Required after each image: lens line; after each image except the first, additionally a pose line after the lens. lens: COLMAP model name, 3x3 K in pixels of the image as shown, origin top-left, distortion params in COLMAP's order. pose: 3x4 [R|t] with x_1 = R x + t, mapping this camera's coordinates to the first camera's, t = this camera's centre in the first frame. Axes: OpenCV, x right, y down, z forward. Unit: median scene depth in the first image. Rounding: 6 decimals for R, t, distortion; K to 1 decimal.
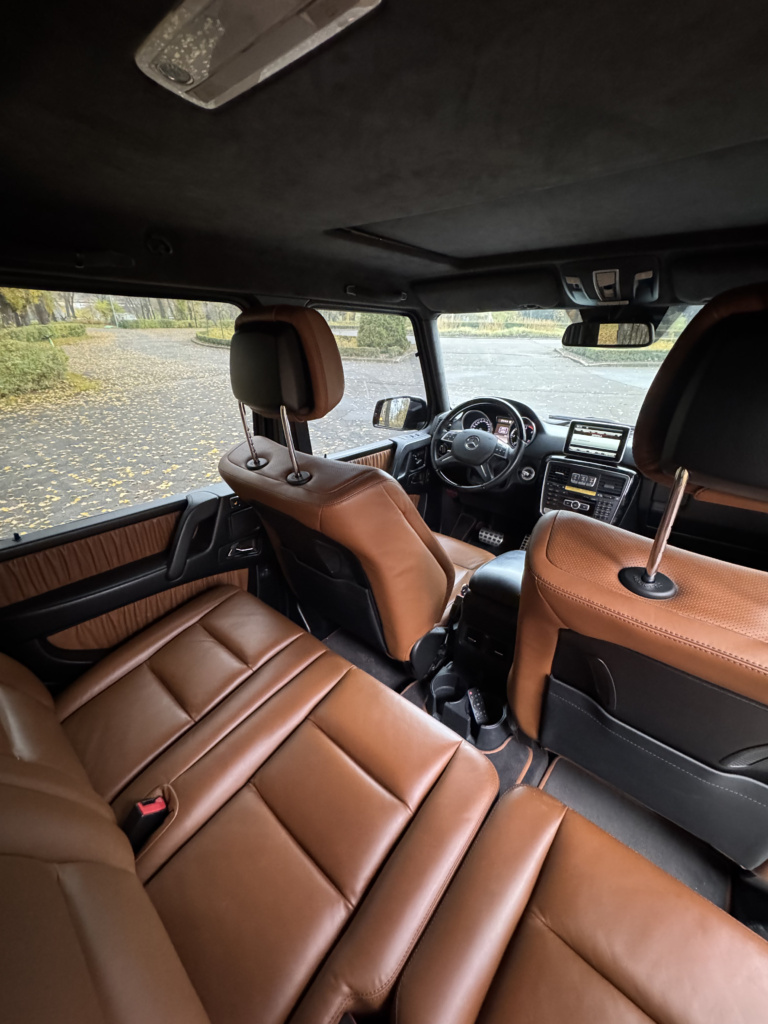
lens RADIAL K [[404.5, 0, 384.0], [0, 404.5, 512.0], [0, 0, 1]] dist [-0.004191, -0.000111]
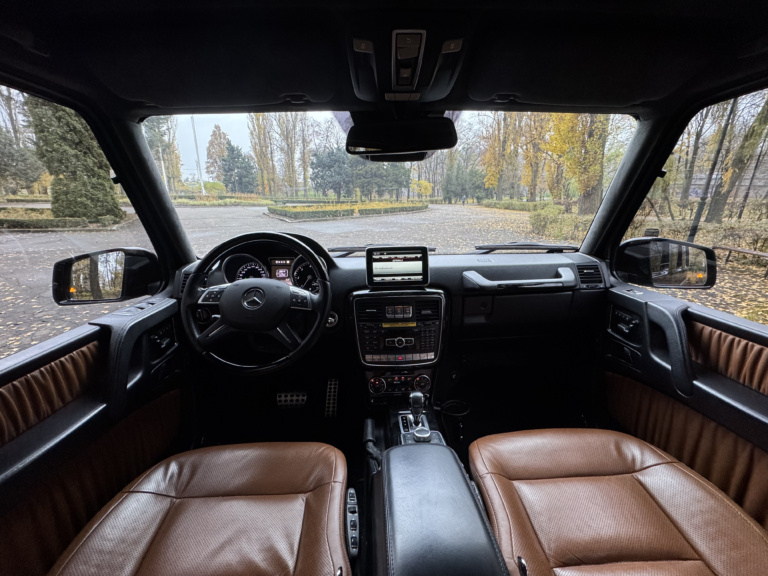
lens RADIAL K [[303.4, 0, 384.0], [0, 303.4, 288.0], [0, 0, 1]] dist [-0.004191, -0.000111]
pose [[0.731415, -0.198991, 0.652253, 0.047301], [0.291596, 0.955888, -0.035362, -0.095210], [-0.616444, 0.216059, 0.757176, 0.431551]]
